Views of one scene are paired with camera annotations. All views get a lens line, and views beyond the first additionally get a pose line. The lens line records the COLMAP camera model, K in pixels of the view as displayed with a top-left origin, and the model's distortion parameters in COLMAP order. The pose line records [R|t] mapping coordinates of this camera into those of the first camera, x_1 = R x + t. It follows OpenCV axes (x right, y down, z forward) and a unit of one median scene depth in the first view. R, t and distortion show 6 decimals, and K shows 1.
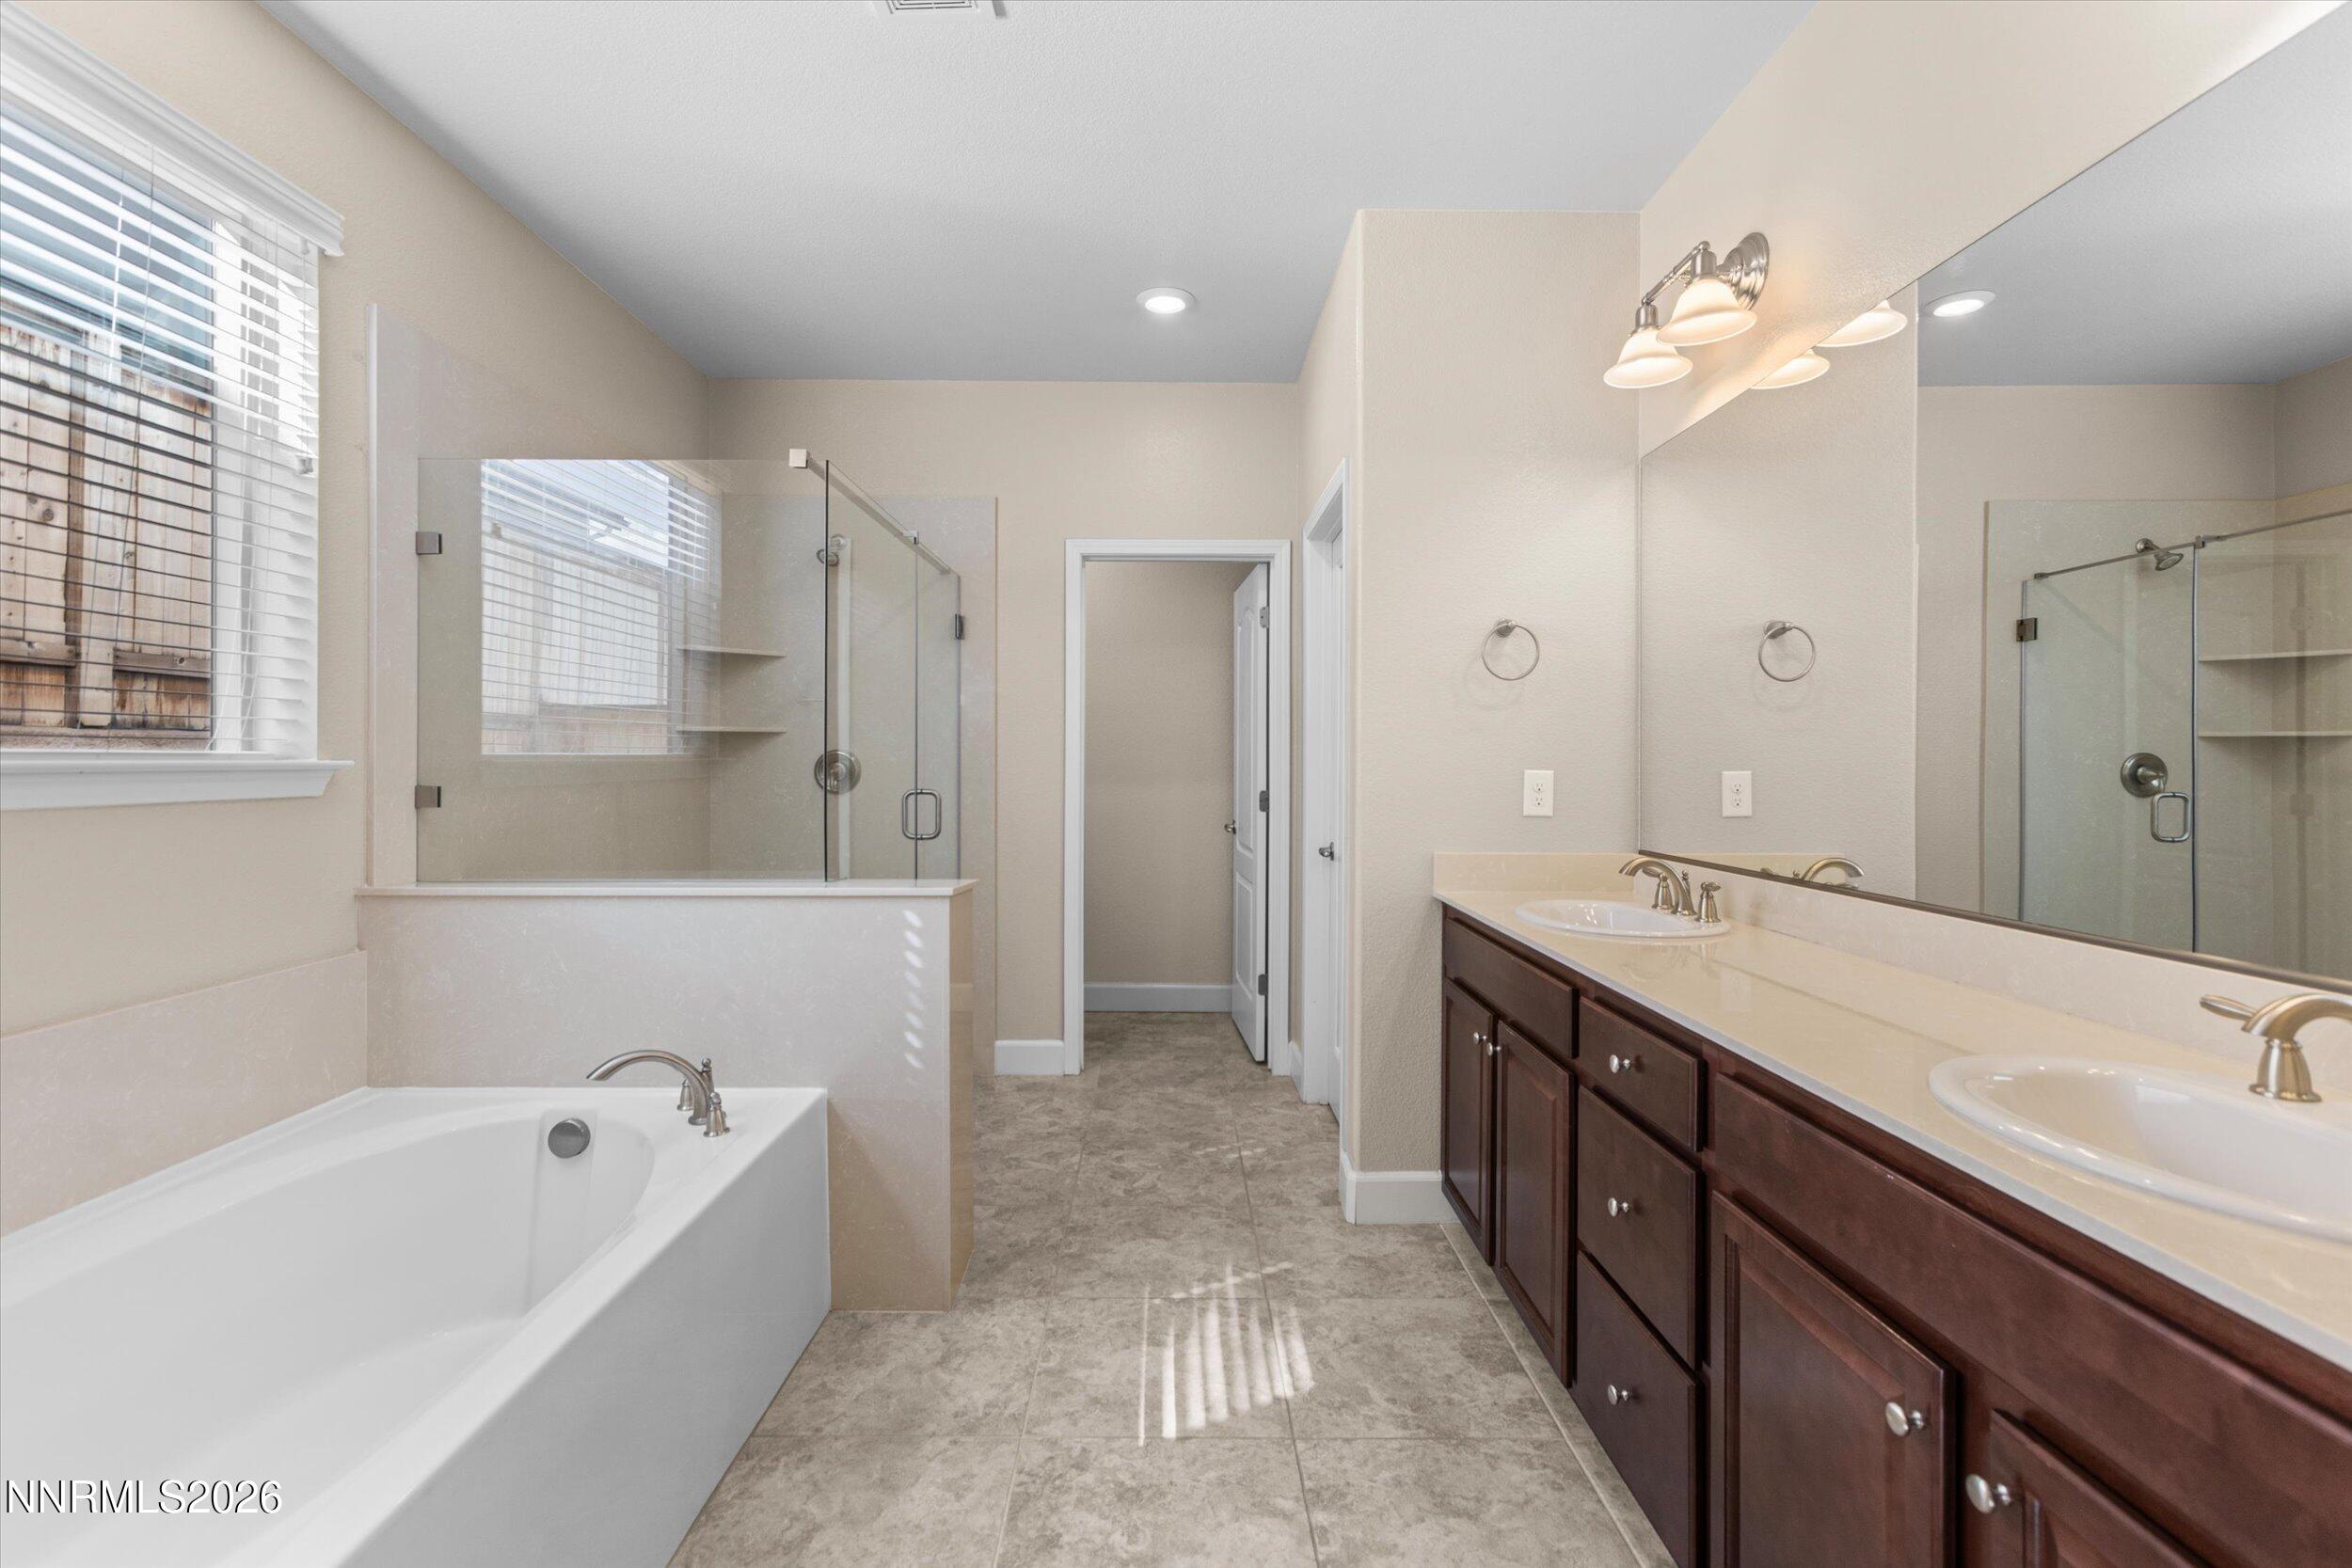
lens RADIAL K [[1046.3, 0, 1169.3], [0, 1046.3, 782.5], [0, 0, 1]] dist [-0.011908, 0.011181]
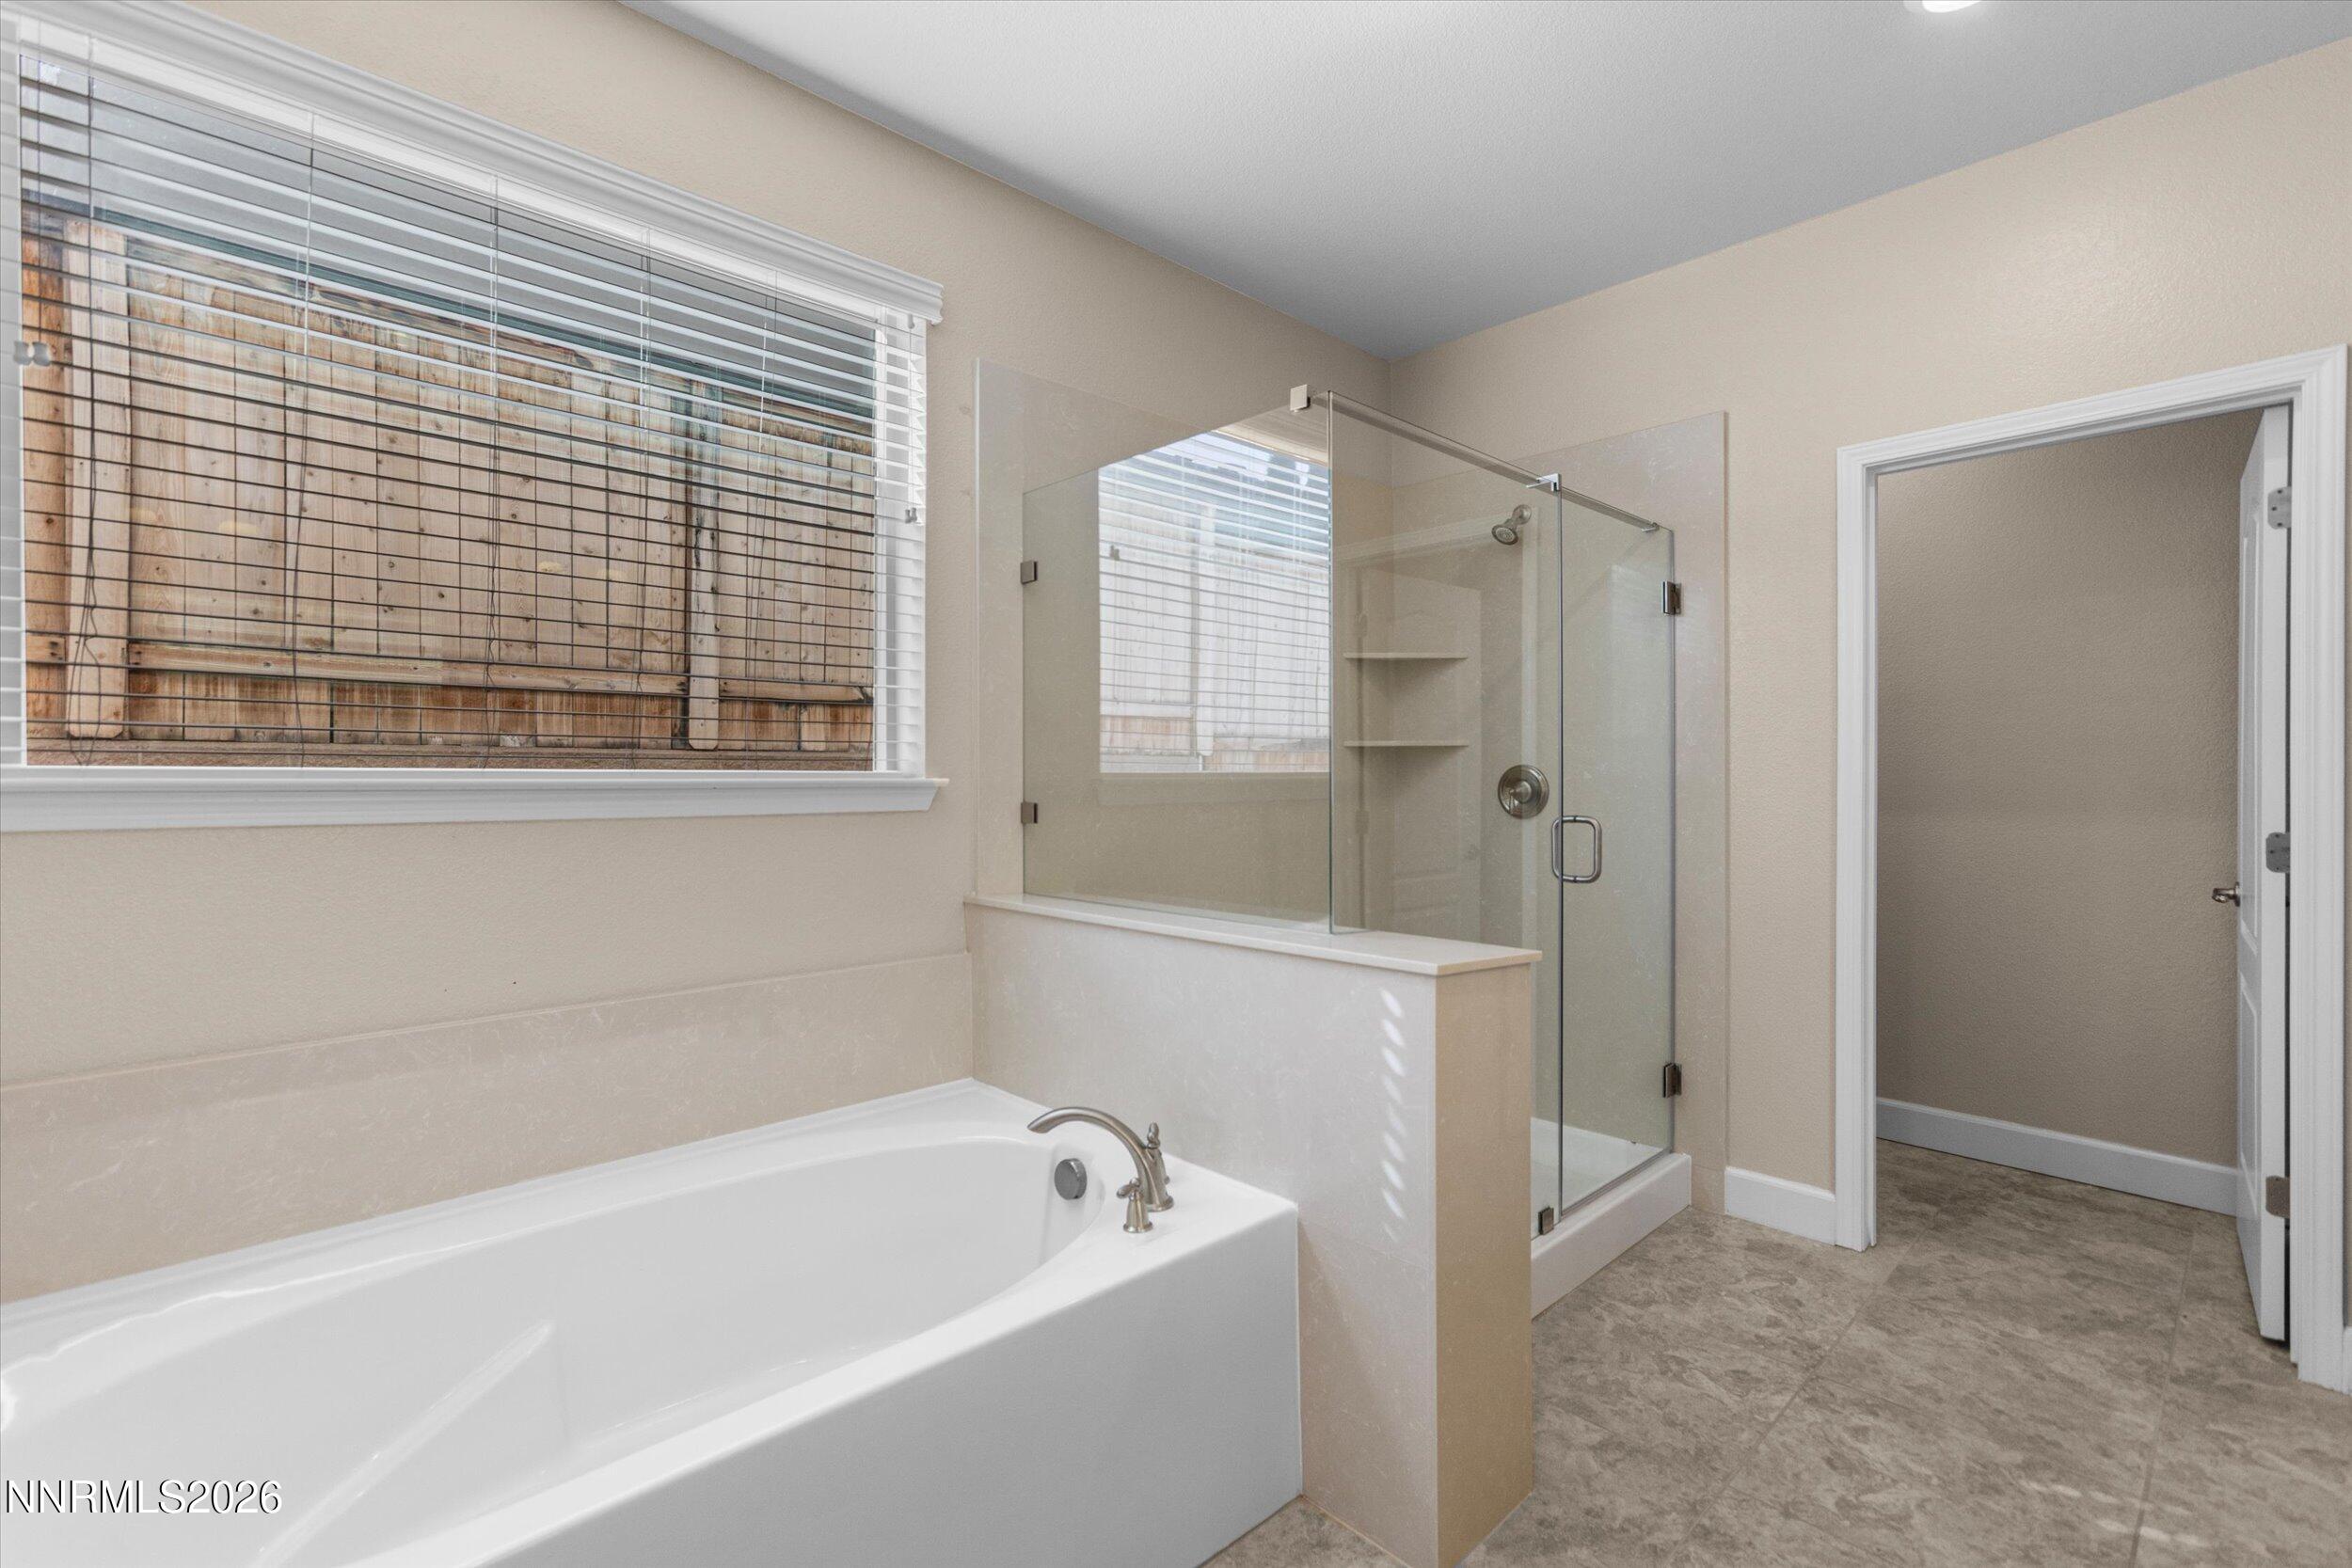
lens RADIAL K [[1041.3, 0, 1176.0], [0, 1041.3, 784.0], [0, 0, 1]] dist [-0.013722, 0.012115]
pose [[0.685522, -0.000050, -0.728052, 0.118951], [-0.013598, 0.999825, -0.012872, -0.002785], [0.727925, 0.018725, 0.685401, 0.291110]]
